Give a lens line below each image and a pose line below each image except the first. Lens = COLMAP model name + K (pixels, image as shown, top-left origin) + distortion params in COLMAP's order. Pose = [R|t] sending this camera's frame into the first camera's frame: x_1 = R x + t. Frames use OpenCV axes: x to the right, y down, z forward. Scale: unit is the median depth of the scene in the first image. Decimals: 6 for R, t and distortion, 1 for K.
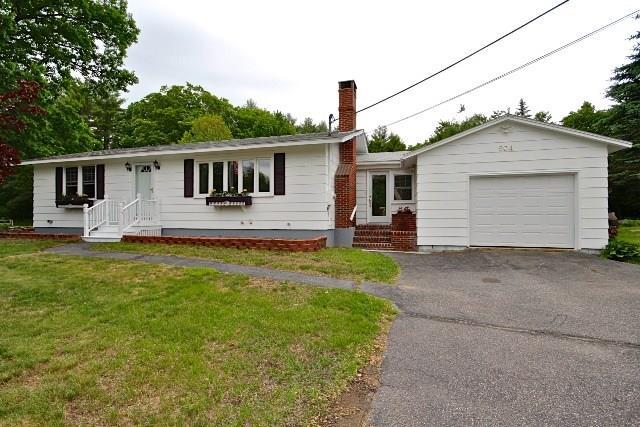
lens RADIAL K [[298.3, 0, 319.6], [0, 298.3, 216.3], [0, 0, 1]] dist [0.001582, -0.000085]
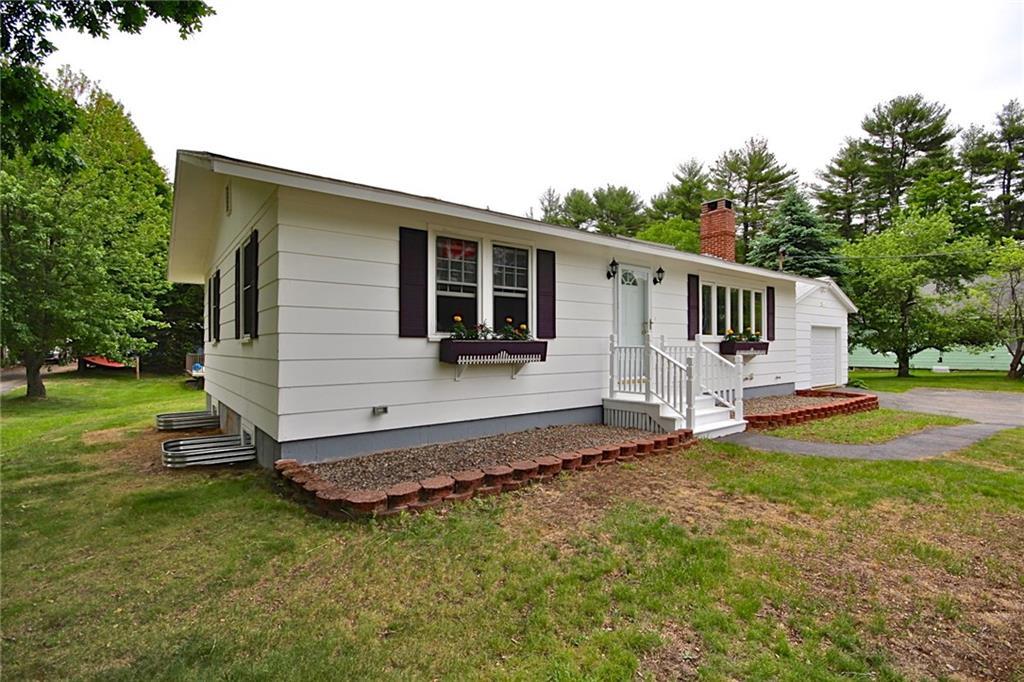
lens RADIAL K [[477.3, 0, 511.3], [0, 477.3, 345.5], [0, 0, 1]] dist [0.001582, -0.000085]
pose [[0.596388, -0.000397, 0.802696, -1.396108], [-0.002371, 0.999995, 0.002256, -0.055146], [-0.802693, -0.003249, 0.596384, 0.731248]]
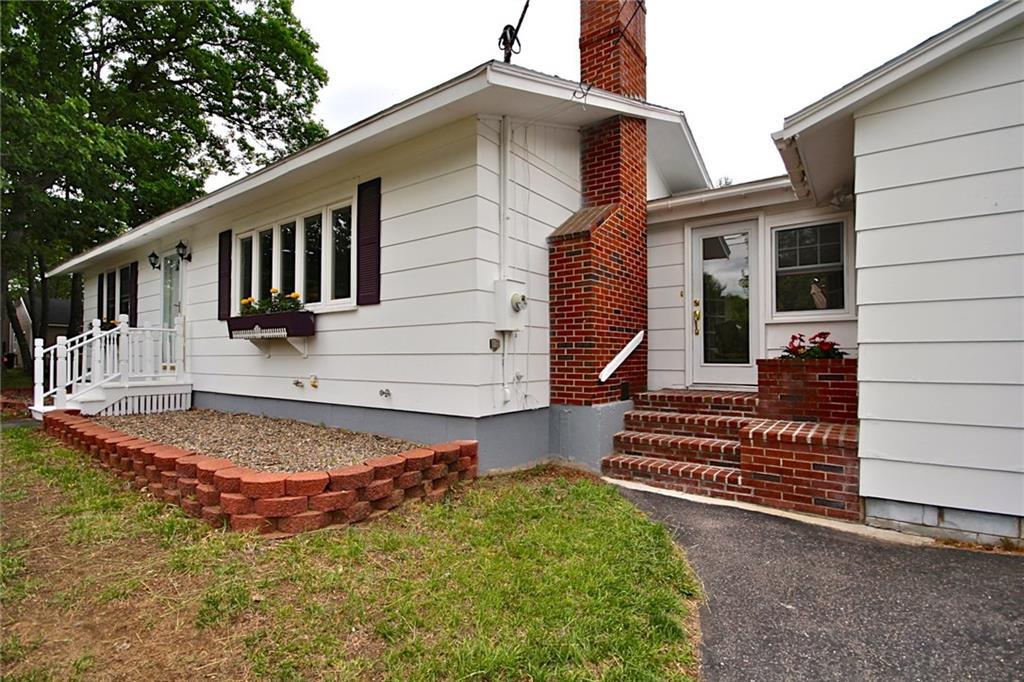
lens RADIAL K [[477.3, 0, 511.3], [0, 477.3, 345.5], [0, 0, 1]] dist [0.001582, -0.000085]
pose [[0.935328, -0.008997, -0.353668, 0.189347], [0.003634, 0.999868, -0.015825, -0.014995], [0.353764, 0.013516, 0.935237, 0.506983]]
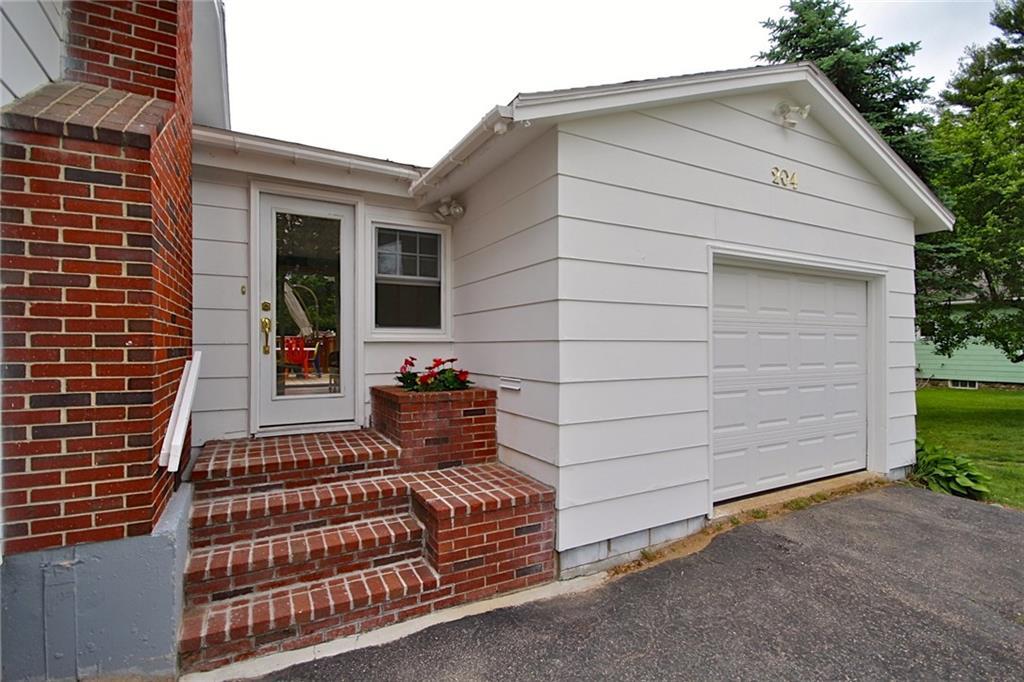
lens RADIAL K [[479.2, 0, 511.0], [0, 479.2, 345.7], [0, 0, 1]] dist [0.017972, -0.015603]
pose [[0.716726, -0.001788, 0.697353, 0.061749], [-0.004207, 0.999967, 0.006887, -0.047461], [-0.697342, -0.007870, 0.716695, 0.715598]]
